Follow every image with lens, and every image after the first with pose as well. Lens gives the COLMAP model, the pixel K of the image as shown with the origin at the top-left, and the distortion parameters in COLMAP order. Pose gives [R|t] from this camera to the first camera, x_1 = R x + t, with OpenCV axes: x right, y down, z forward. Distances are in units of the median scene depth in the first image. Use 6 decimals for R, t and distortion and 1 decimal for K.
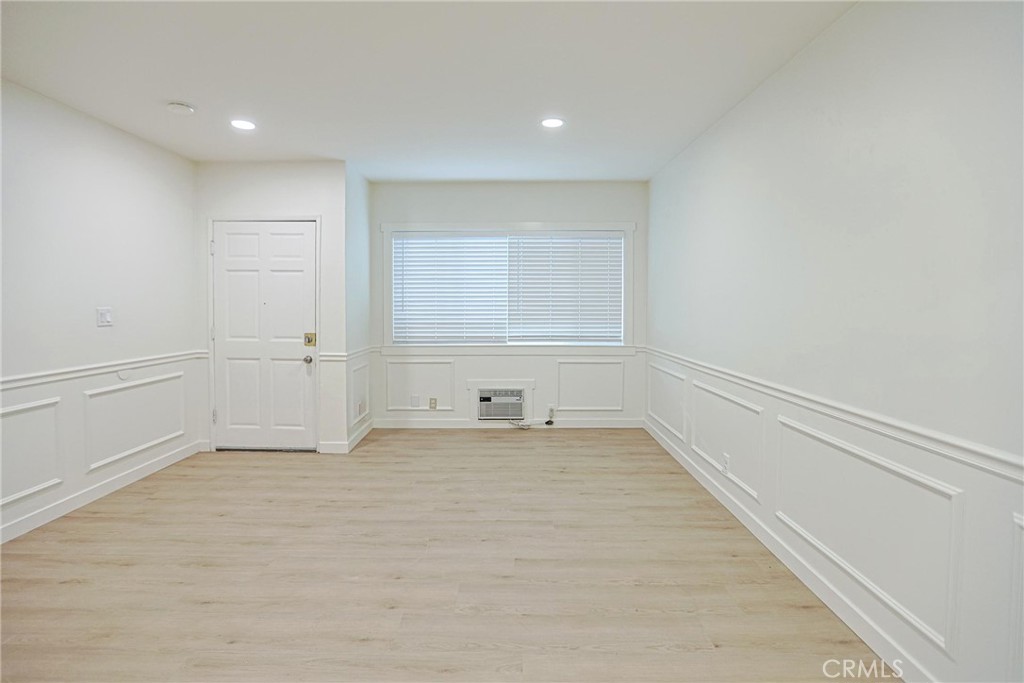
lens RADIAL K [[497.3, 0, 513.2], [0, 497.3, 330.1], [0, 0, 1]] dist [-0.061661, 0.028856]
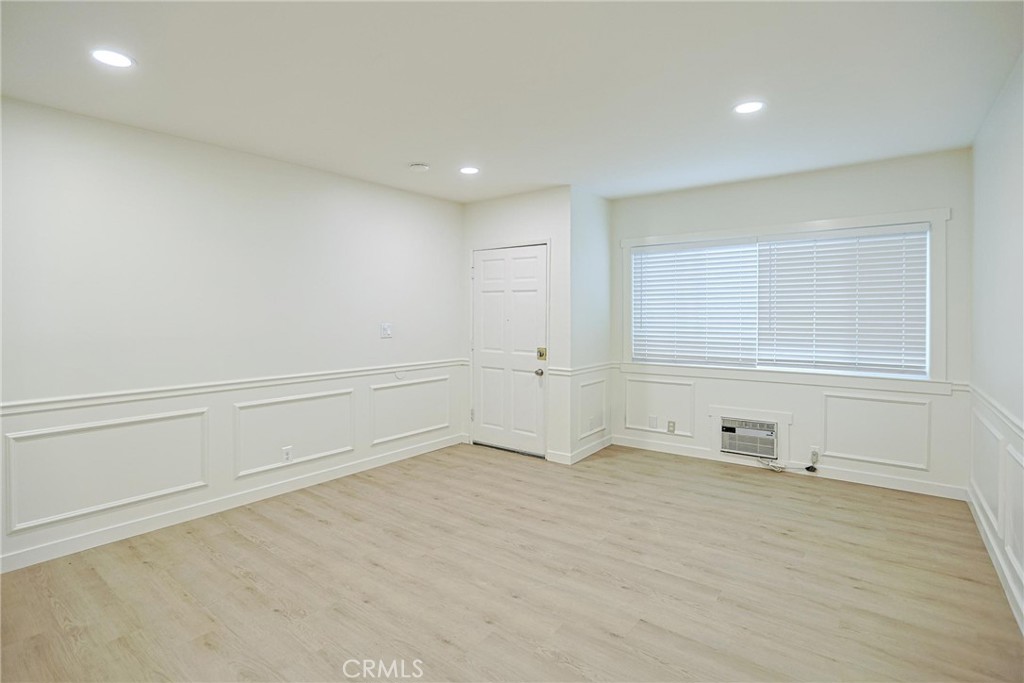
lens RADIAL K [[497.3, 0, 513.2], [0, 497.3, 330.1], [0, 0, 1]] dist [-0.061661, 0.028856]
pose [[0.798580, 0.018243, -0.601612, 0.195551], [-0.029946, 0.999507, -0.009441, -0.020971], [0.601143, 0.025555, 0.798733, 0.089916]]
